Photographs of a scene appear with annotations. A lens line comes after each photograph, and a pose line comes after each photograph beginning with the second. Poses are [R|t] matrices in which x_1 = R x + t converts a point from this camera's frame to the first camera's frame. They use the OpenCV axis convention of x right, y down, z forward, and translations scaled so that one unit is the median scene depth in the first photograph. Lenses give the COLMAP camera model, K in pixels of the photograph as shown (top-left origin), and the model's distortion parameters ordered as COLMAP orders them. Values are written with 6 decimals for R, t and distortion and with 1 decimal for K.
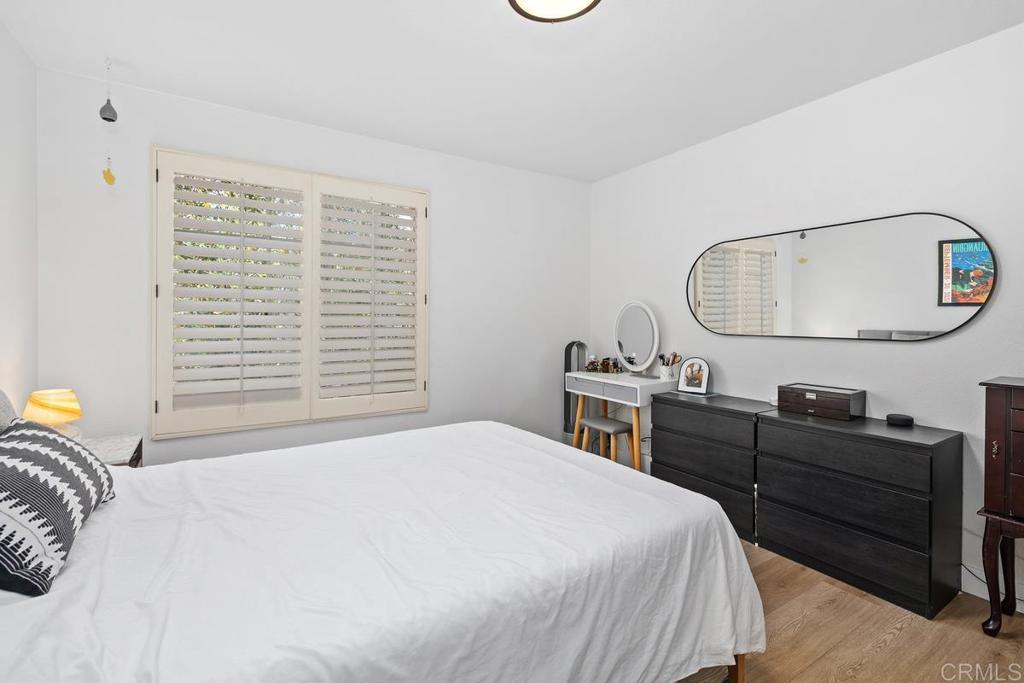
lens RADIAL K [[450.3, 0, 517.8], [0, 450.3, 319.4], [0, 0, 1]] dist [0.002398, 0.000336]
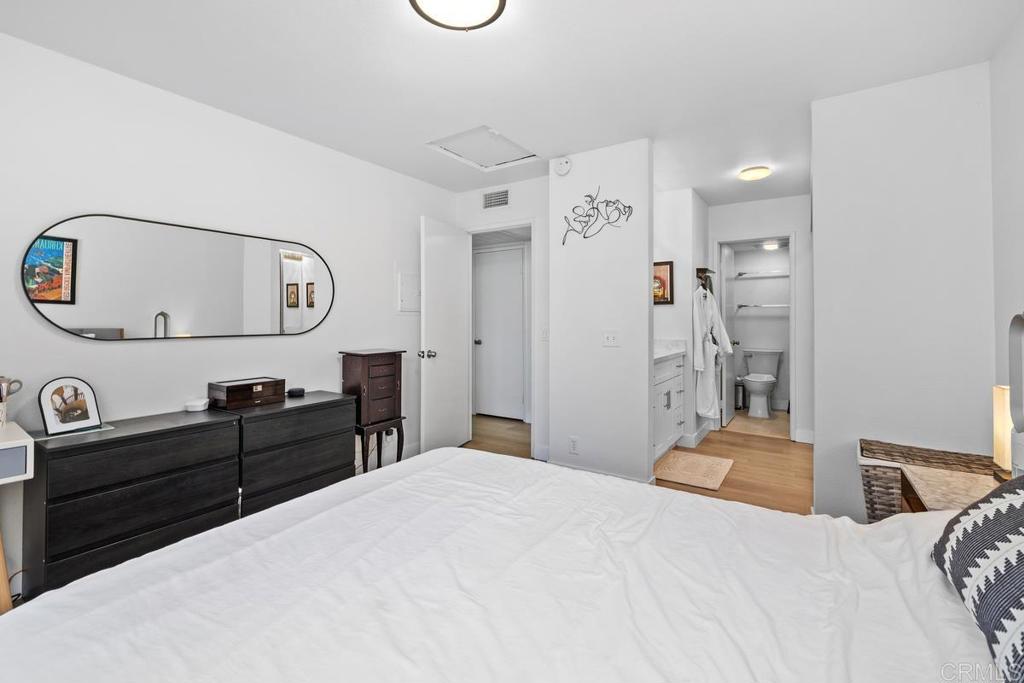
lens RADIAL K [[450.3, 0, 517.8], [0, 450.3, 319.4], [0, 0, 1]] dist [0.002398, 0.000336]
pose [[-0.394604, -0.010332, 0.918793, -0.519168], [-0.002428, 0.999945, 0.010202, -0.009195], [-0.918848, 0.001795, -0.394607, 0.725726]]
